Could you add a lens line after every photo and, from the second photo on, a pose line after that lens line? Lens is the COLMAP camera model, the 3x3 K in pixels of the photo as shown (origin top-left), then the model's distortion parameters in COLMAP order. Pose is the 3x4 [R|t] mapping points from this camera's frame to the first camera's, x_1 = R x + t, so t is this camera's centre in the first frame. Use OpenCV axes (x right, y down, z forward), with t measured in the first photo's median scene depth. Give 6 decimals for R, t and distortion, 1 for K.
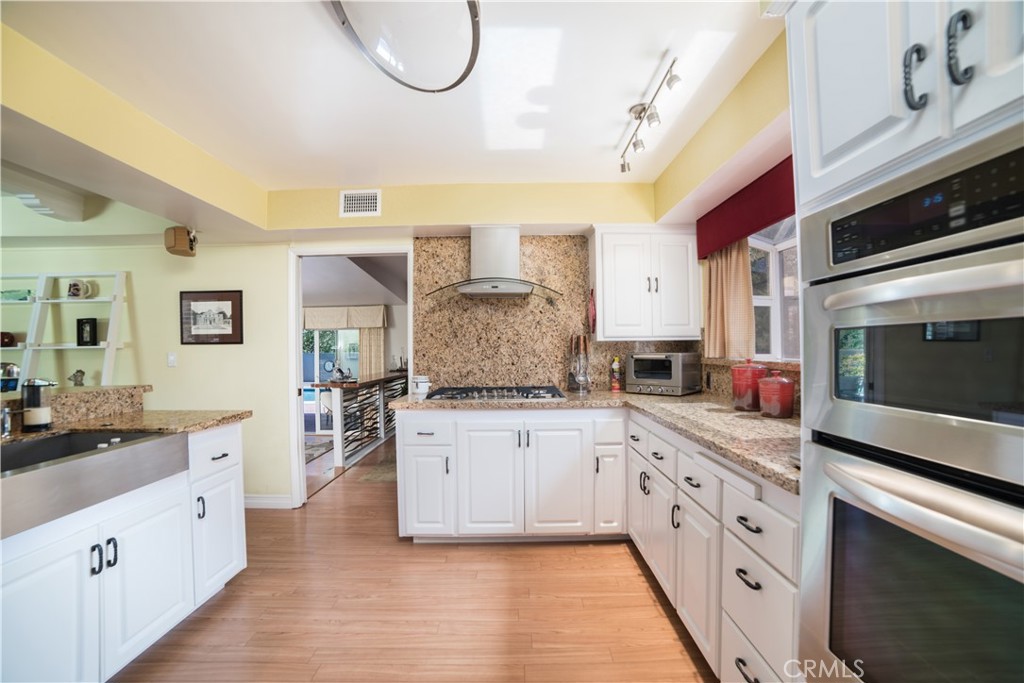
lens RADIAL K [[427.9, 0, 519.4], [0, 427.9, 341.4], [0, 0, 1]] dist [-0.095103, 0.027555]
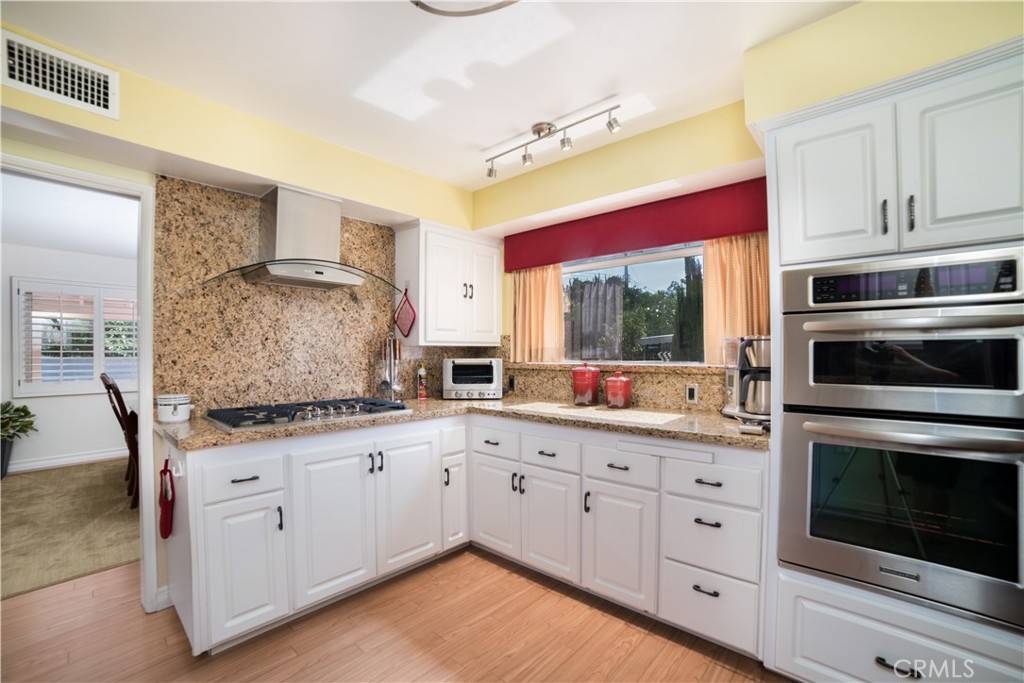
lens RADIAL K [[434.1, 0, 515.5], [0, 434.1, 347.8], [0, 0, 1]] dist [-0.085809, 0.028903]
pose [[0.672008, 0.015843, 0.740375, -0.381560], [-0.016428, 0.999844, -0.006485, 0.006723], [-0.740362, -0.007805, 0.672163, 0.218132]]
